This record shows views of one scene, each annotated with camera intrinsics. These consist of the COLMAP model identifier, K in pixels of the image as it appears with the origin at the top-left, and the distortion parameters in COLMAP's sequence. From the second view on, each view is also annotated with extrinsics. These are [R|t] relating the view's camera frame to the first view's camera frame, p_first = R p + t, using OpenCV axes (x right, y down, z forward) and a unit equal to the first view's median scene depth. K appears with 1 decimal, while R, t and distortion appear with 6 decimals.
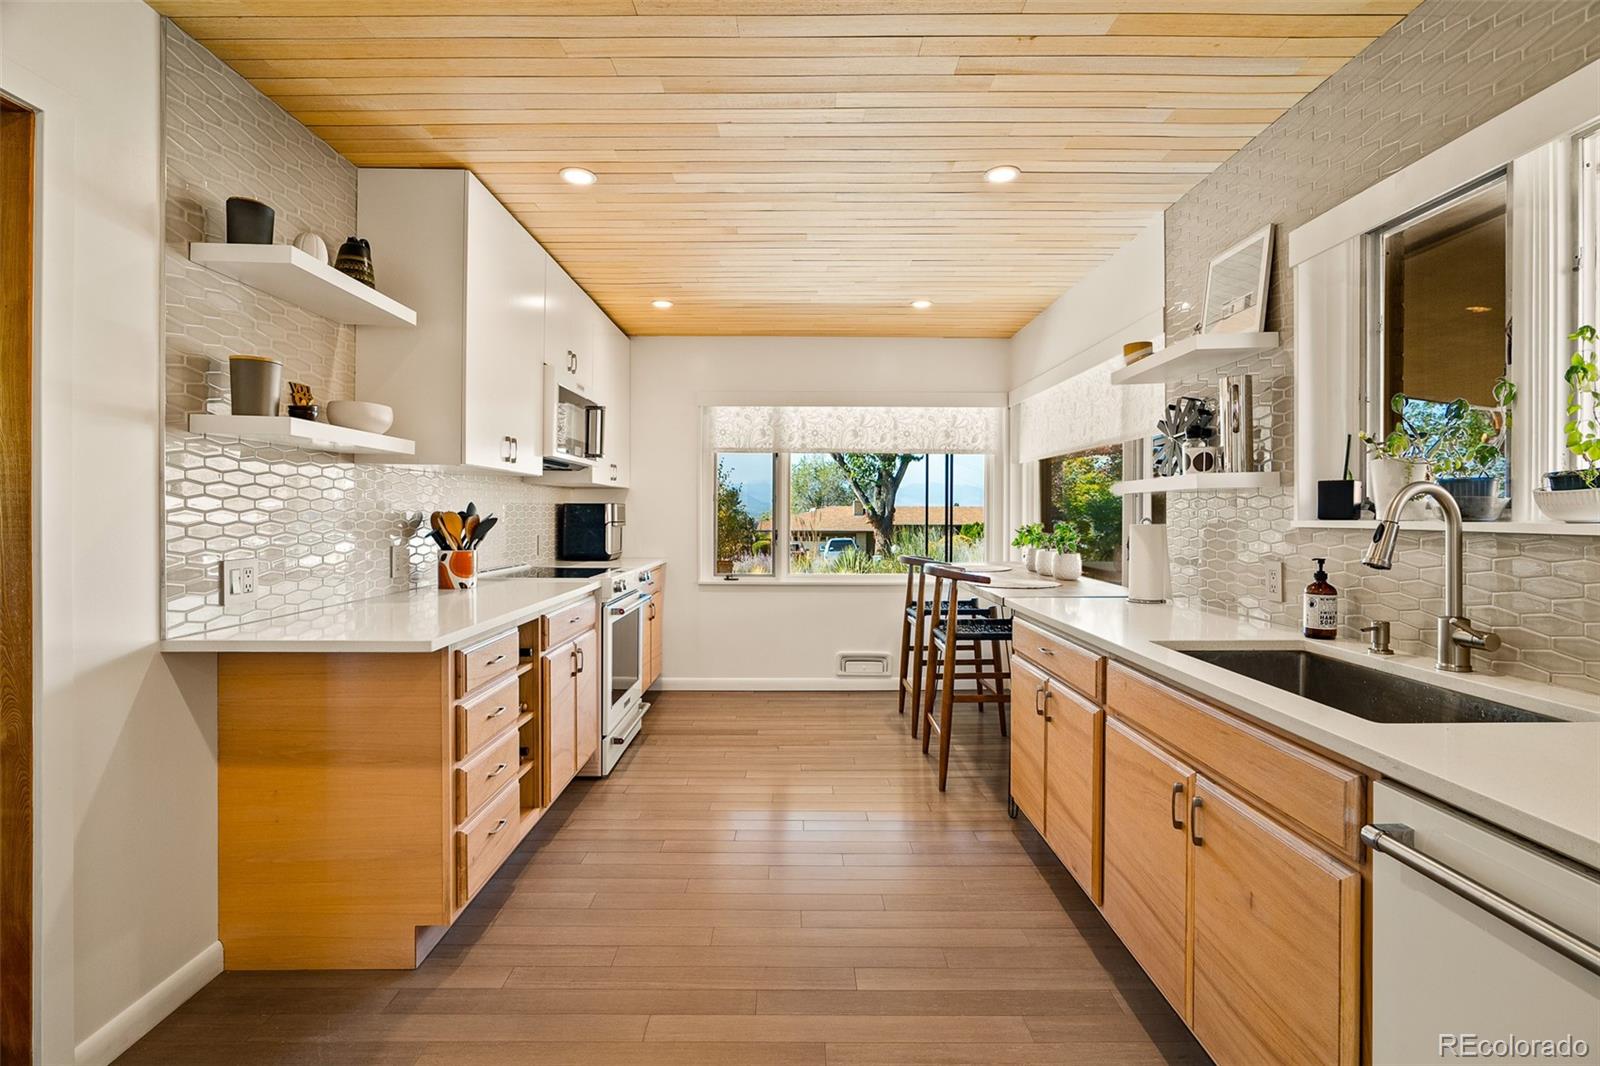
lens RADIAL K [[725.5, 0, 807.0], [0, 725.5, 526.3], [0, 0, 1]] dist [-0.003936, 0.002802]
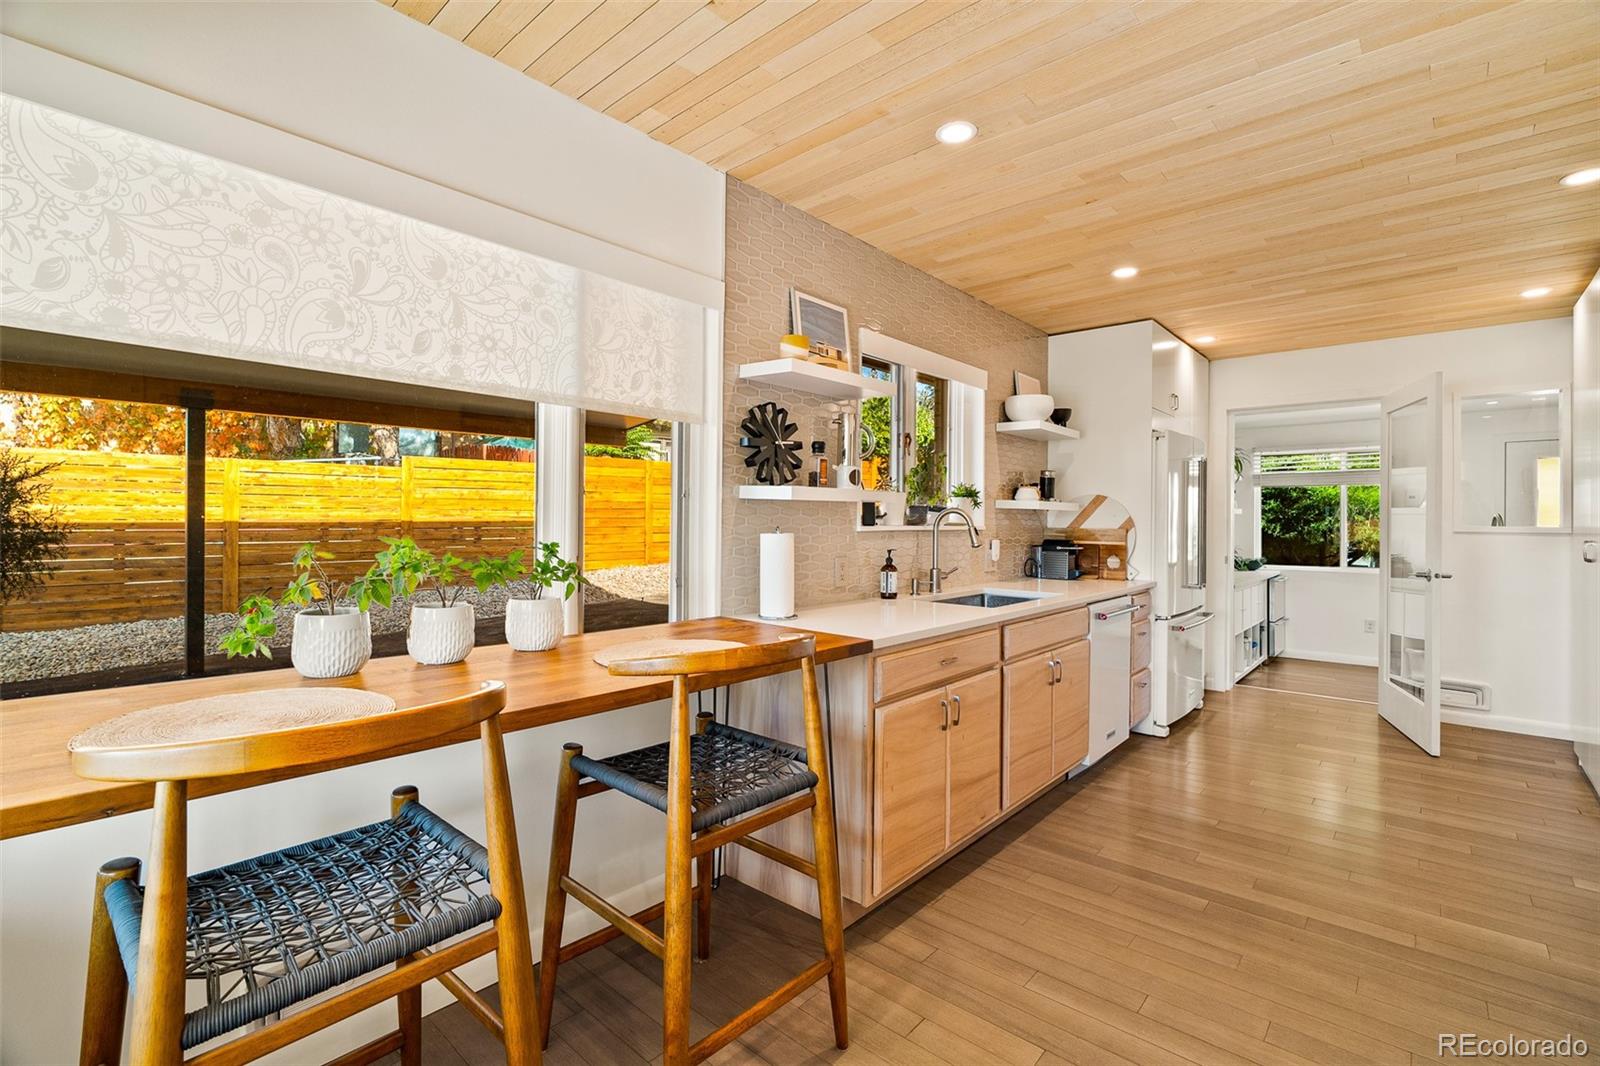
lens RADIAL K [[725.5, 0, 805.5], [0, 725.5, 524.5], [0, 0, 1]] dist [-0.003936, 0.002802]
pose [[-0.754368, -0.005943, 0.656424, -0.219249], [-0.002801, 0.999979, 0.005835, -0.020705], [-0.656445, 0.002562, -0.754369, 2.354034]]
